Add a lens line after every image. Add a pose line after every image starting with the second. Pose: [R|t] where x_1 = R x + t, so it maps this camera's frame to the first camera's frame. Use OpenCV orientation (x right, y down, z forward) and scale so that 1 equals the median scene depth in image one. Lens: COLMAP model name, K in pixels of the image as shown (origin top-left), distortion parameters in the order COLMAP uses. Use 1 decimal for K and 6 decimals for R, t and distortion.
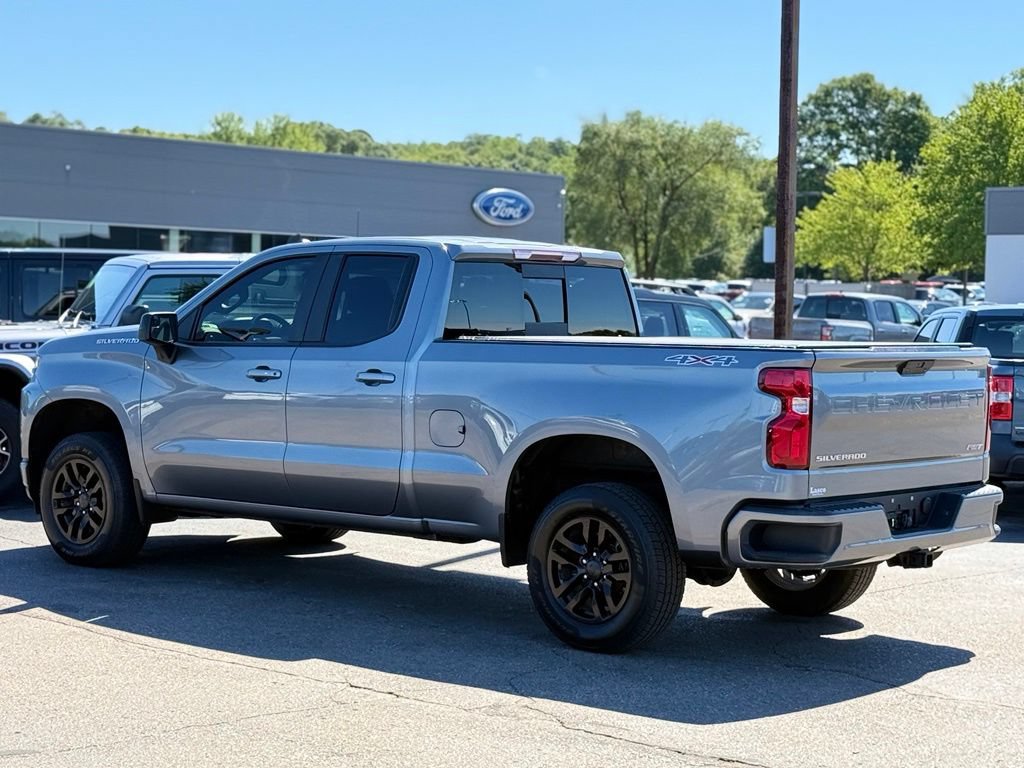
lens RADIAL K [[1964.2, 0, 508.5], [0, 1964.2, 378.2], [0, 0, 1]] dist [0.141238, 0.000000]
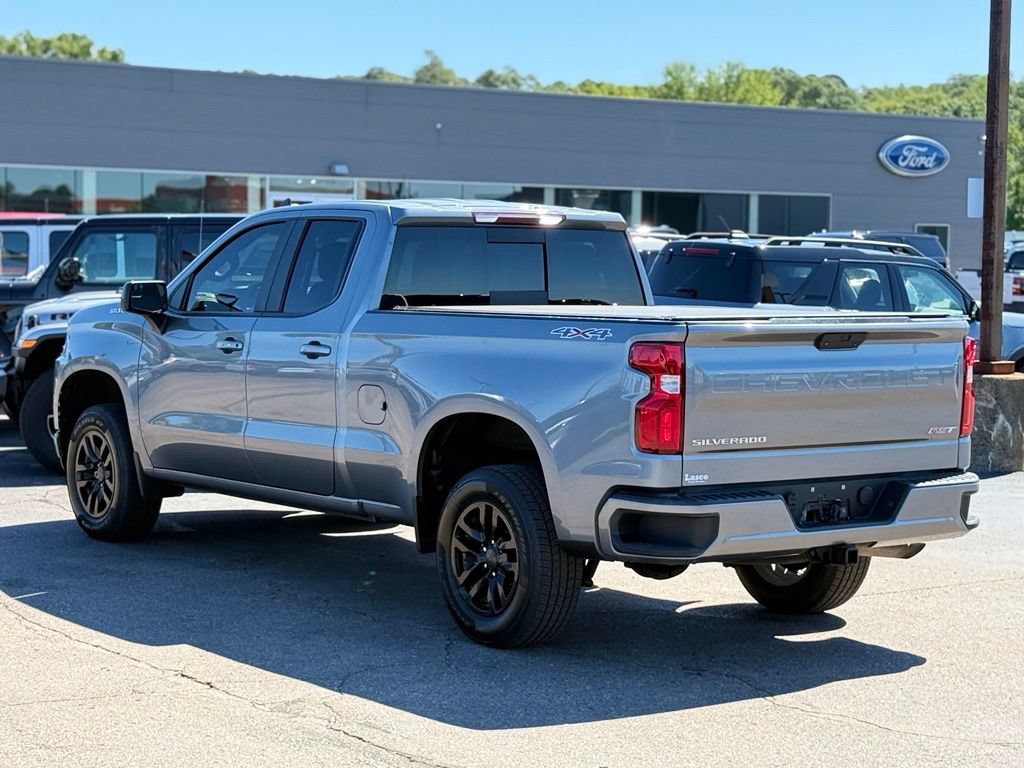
lens RADIAL K [[2076.0, 0, 514.7], [0, 2076.0, 394.1], [0, 0, 1]] dist [0.142126, 0.000000]
pose [[0.975299, 0.007329, -0.220767, 0.233770], [-0.001730, 0.999672, 0.025547, -0.004561], [0.220882, -0.024535, 0.974992, 0.042007]]
